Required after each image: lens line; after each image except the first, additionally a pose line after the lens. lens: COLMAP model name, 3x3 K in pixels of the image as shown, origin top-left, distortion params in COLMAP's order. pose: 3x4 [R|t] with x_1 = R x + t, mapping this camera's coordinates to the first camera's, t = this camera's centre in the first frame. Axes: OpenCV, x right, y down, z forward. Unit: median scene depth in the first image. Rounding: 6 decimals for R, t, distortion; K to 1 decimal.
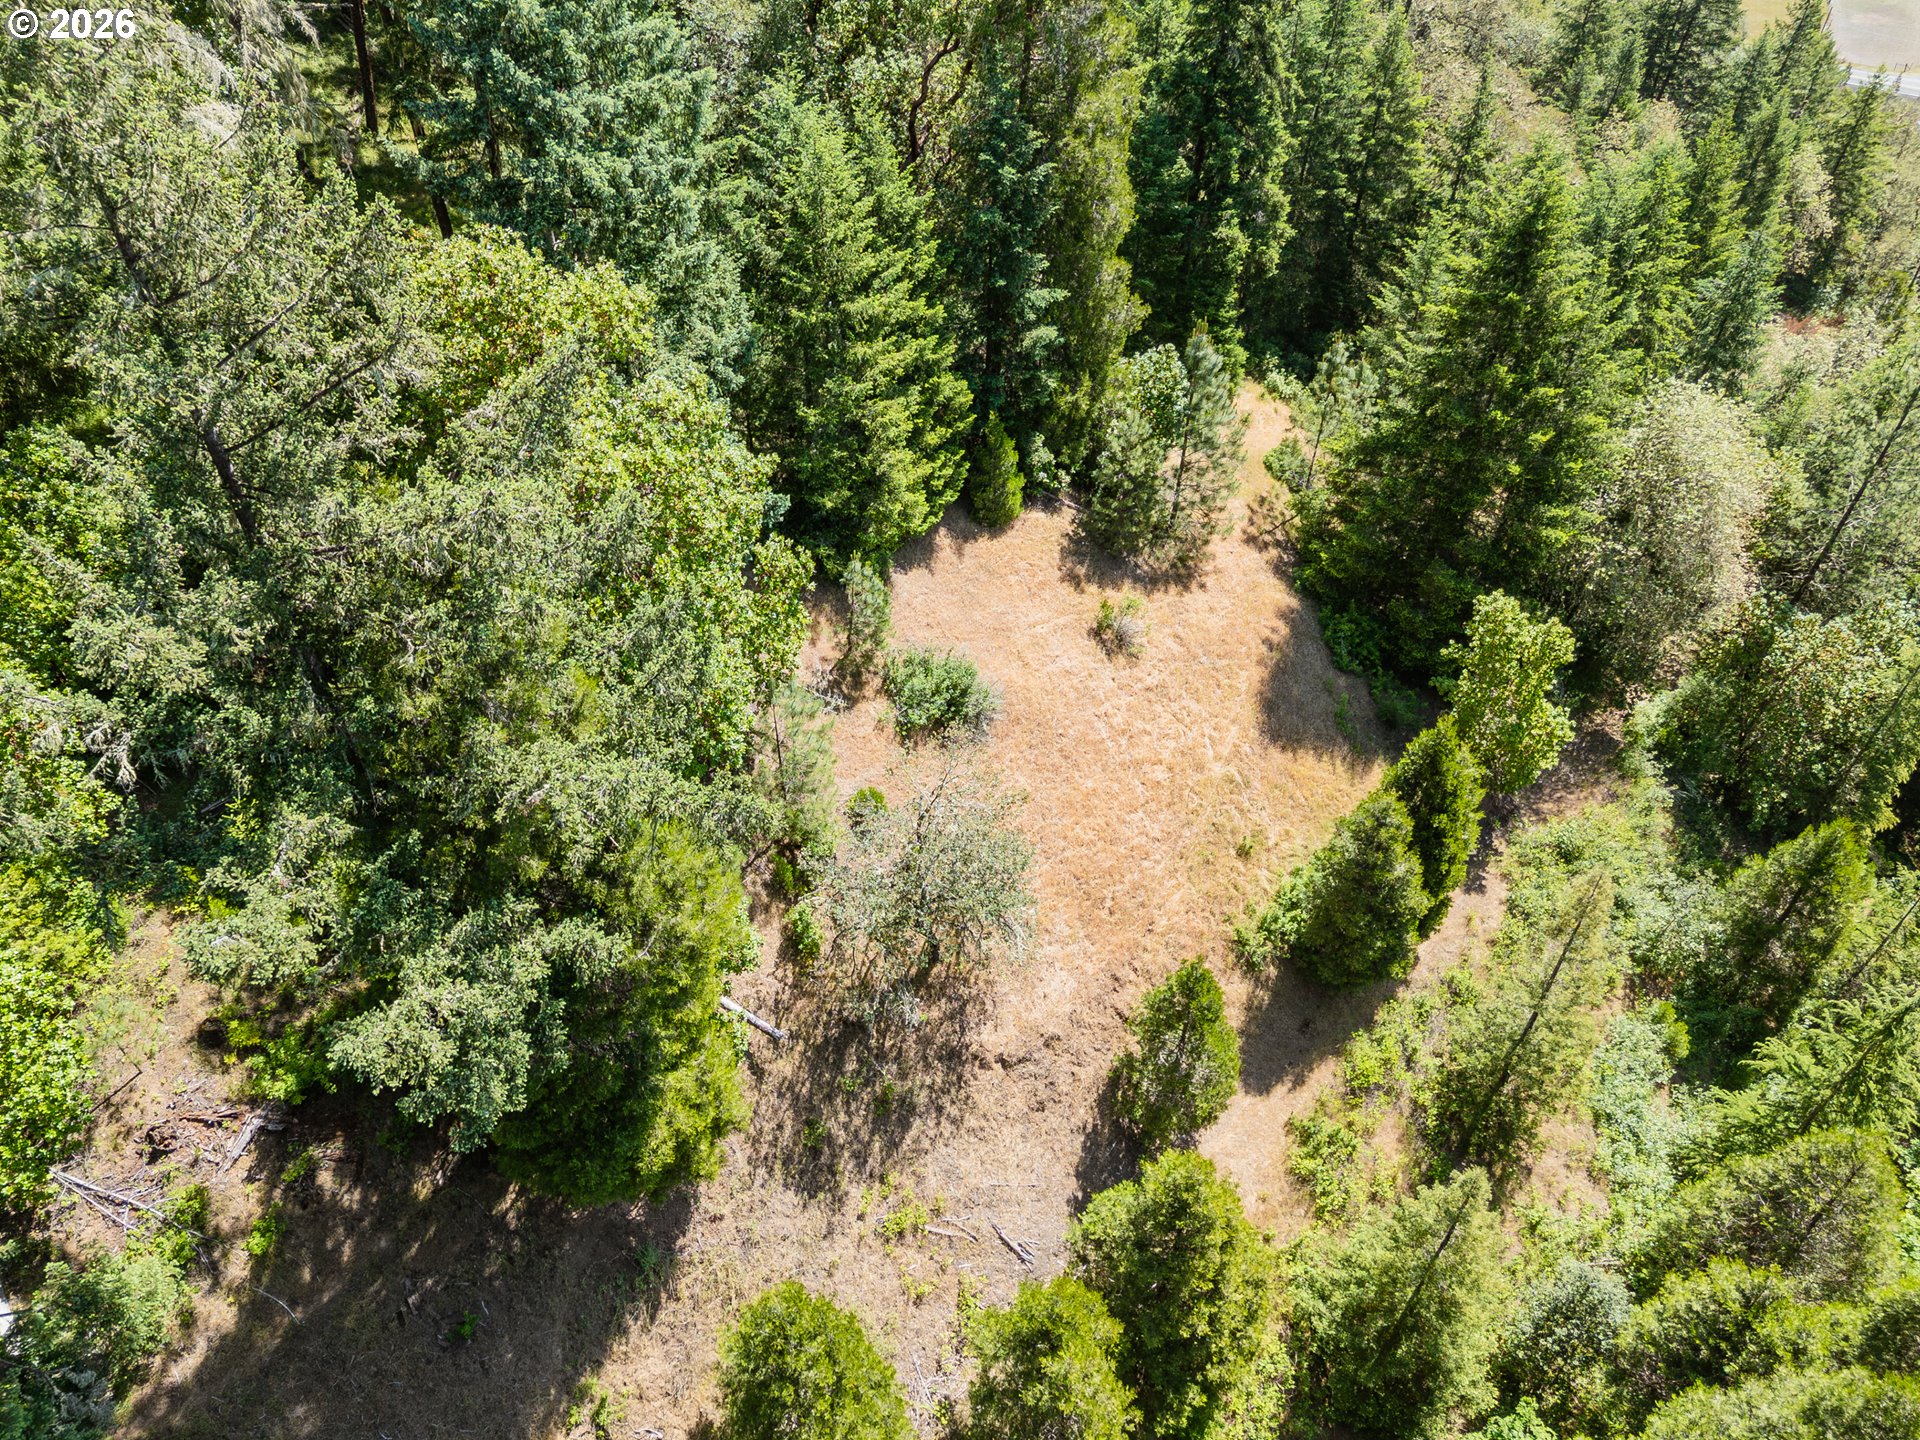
lens RADIAL K [[1418.8, 0, 936.2], [0, 1418.8, 723.2], [0, 0, 1]] dist [0.073483, -0.077202]
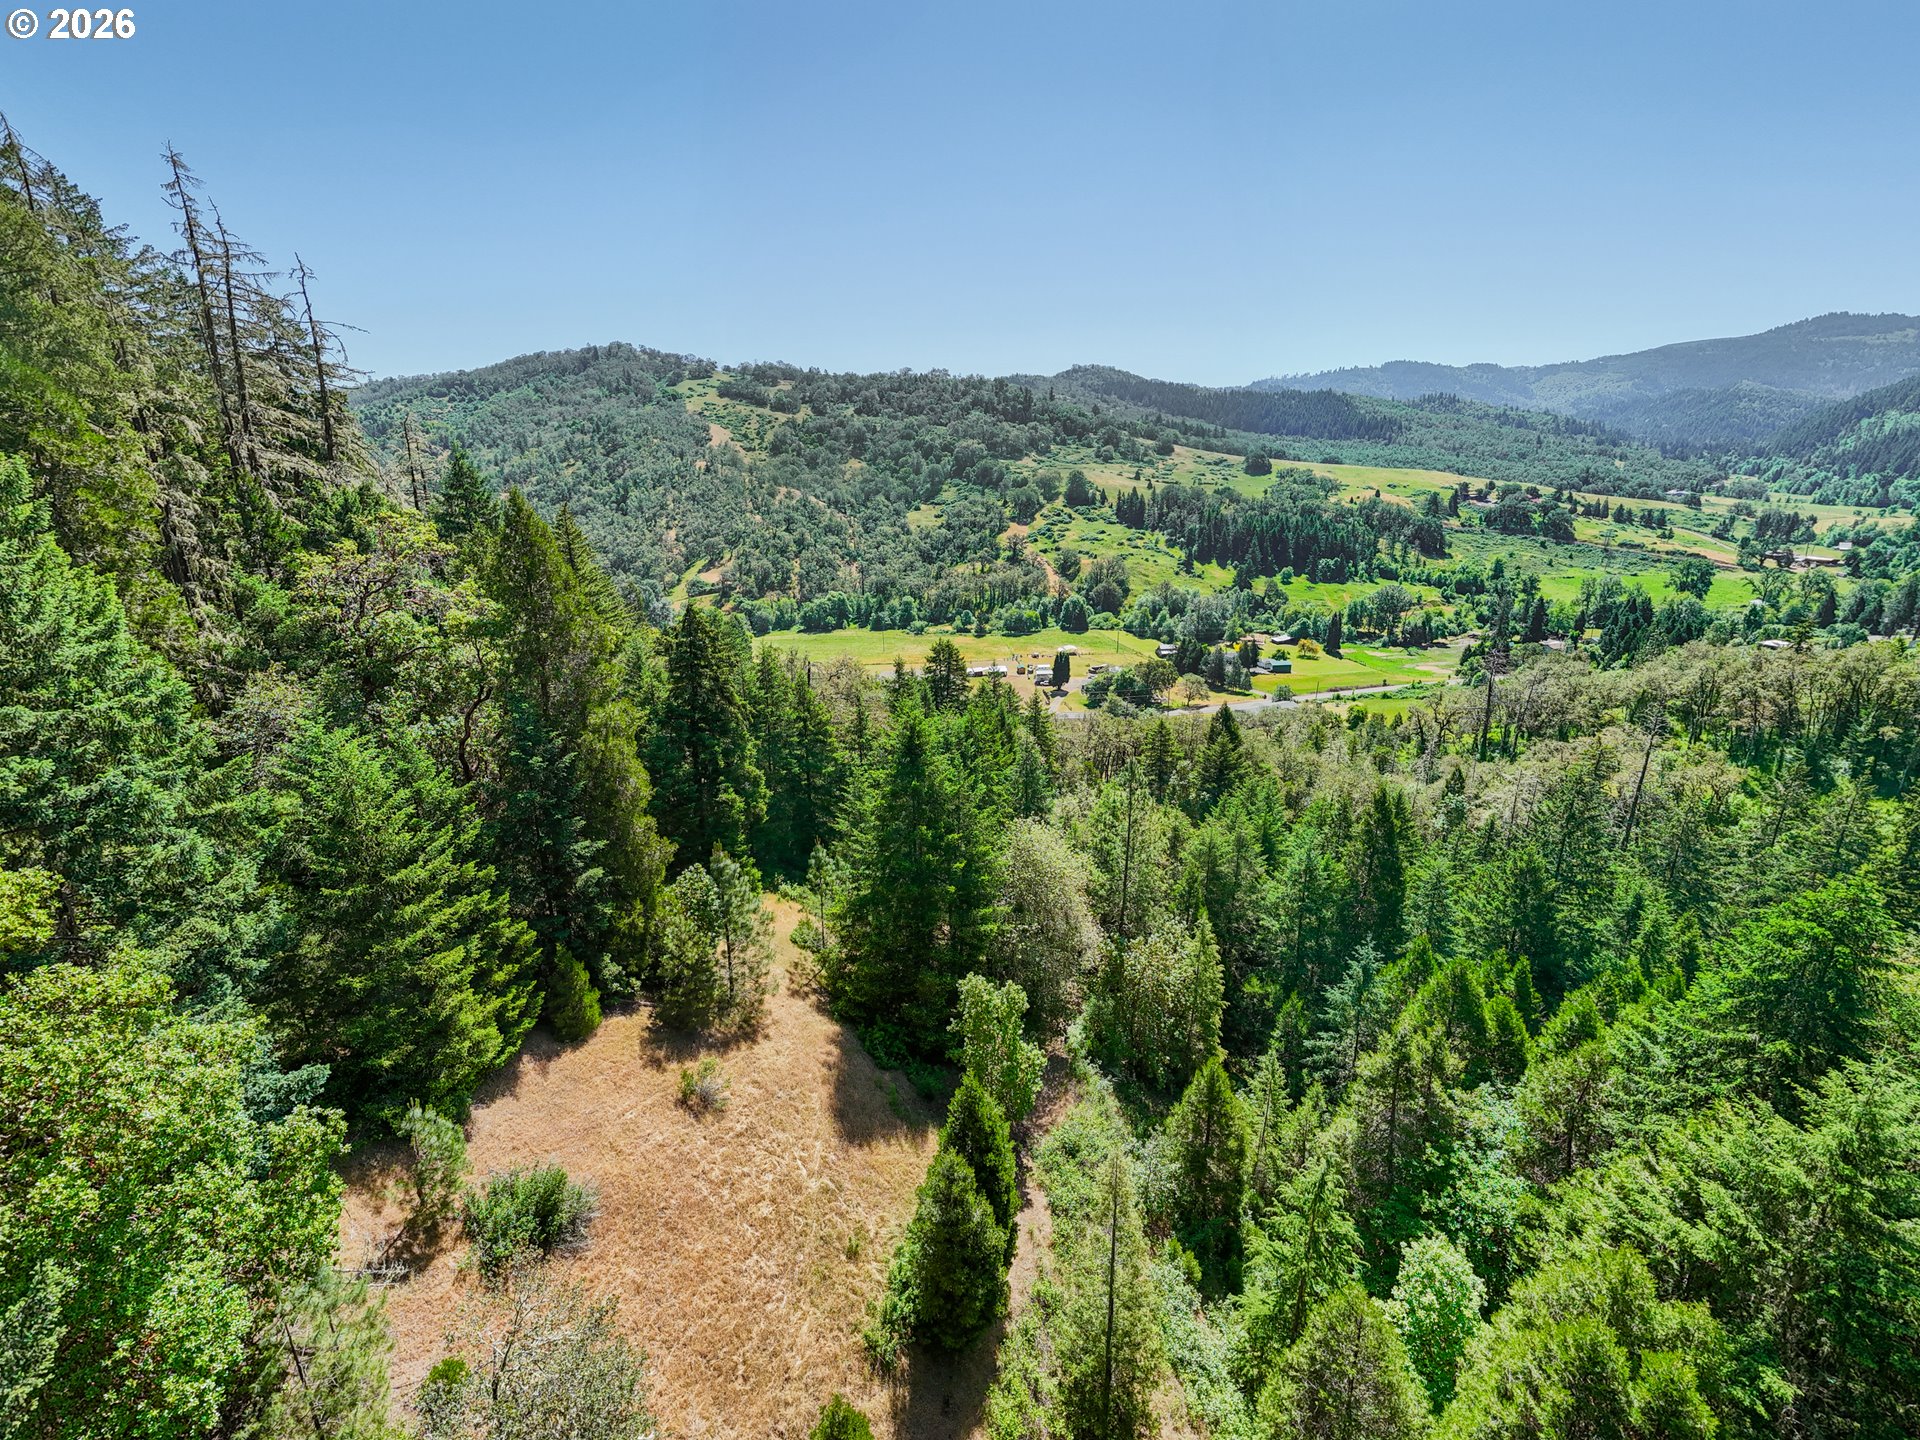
lens RADIAL K [[829.7, 0, 971.7], [0, 829.7, 716.3], [0, 0, 1]] dist [0.014258, -0.005666]
pose [[0.879728, -0.138976, 0.454714, 0.053098], [0.334597, 0.860410, -0.384369, 0.007761], [-0.337822, 0.490286, 0.803428, 0.204644]]
